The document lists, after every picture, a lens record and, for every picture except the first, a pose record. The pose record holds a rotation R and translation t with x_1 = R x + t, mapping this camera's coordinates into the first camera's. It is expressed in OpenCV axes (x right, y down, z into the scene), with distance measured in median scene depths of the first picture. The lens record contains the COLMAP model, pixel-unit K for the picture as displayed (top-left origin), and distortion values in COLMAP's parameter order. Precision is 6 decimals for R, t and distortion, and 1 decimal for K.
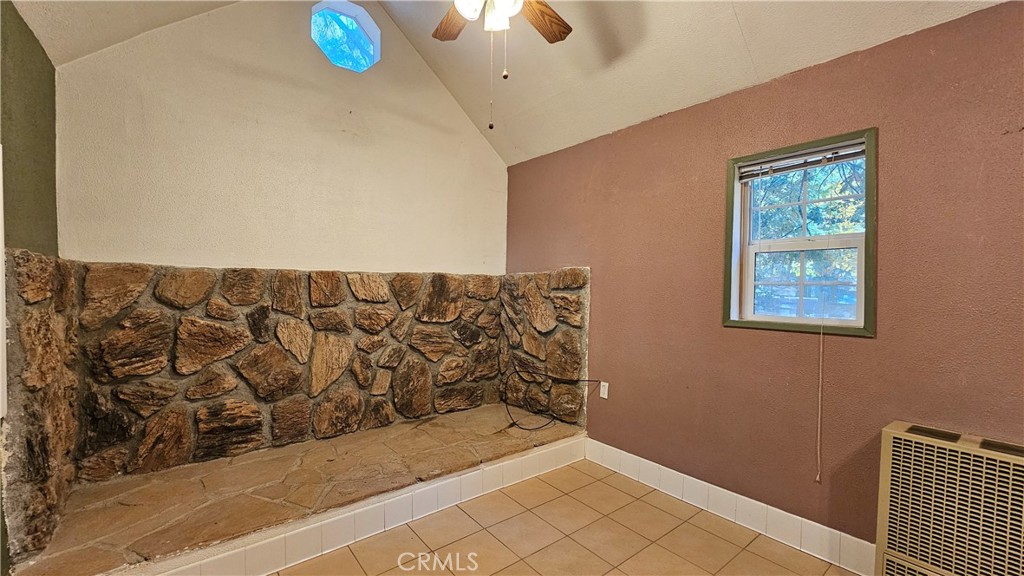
lens RADIAL K [[420.3, 0, 517.0], [0, 420.3, 287.8], [0, 0, 1]] dist [-0.000776, 0.000371]
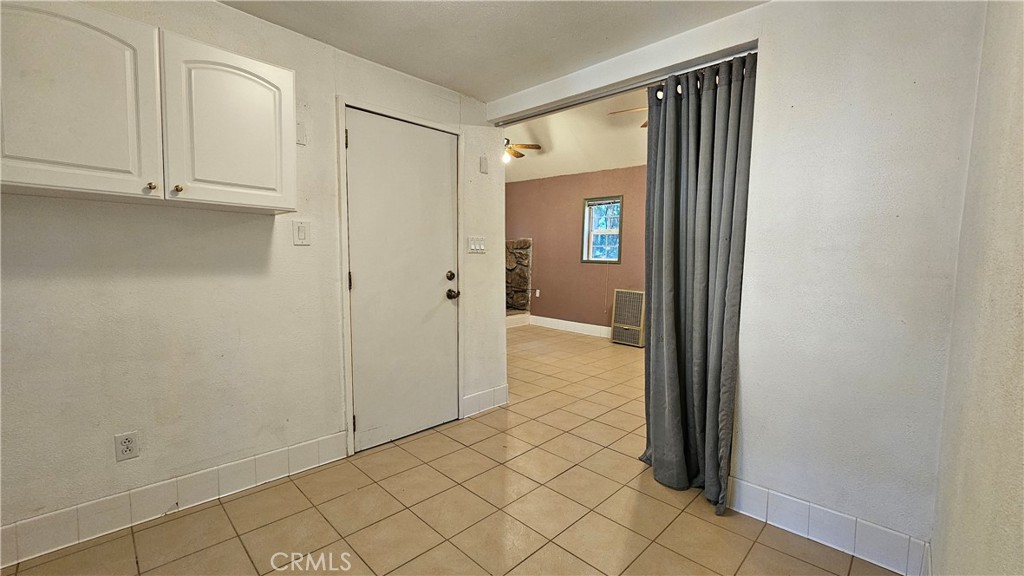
lens RADIAL K [[420.3, 0, 512.0], [0, 420.3, 281.5], [0, 0, 1]] dist [-0.000776, 0.000371]
pose [[0.995052, -0.004417, 0.099253, -0.149735], [-0.002700, 0.997440, 0.071463, 0.018116], [-0.099314, -0.071377, 0.992493, -1.189076]]
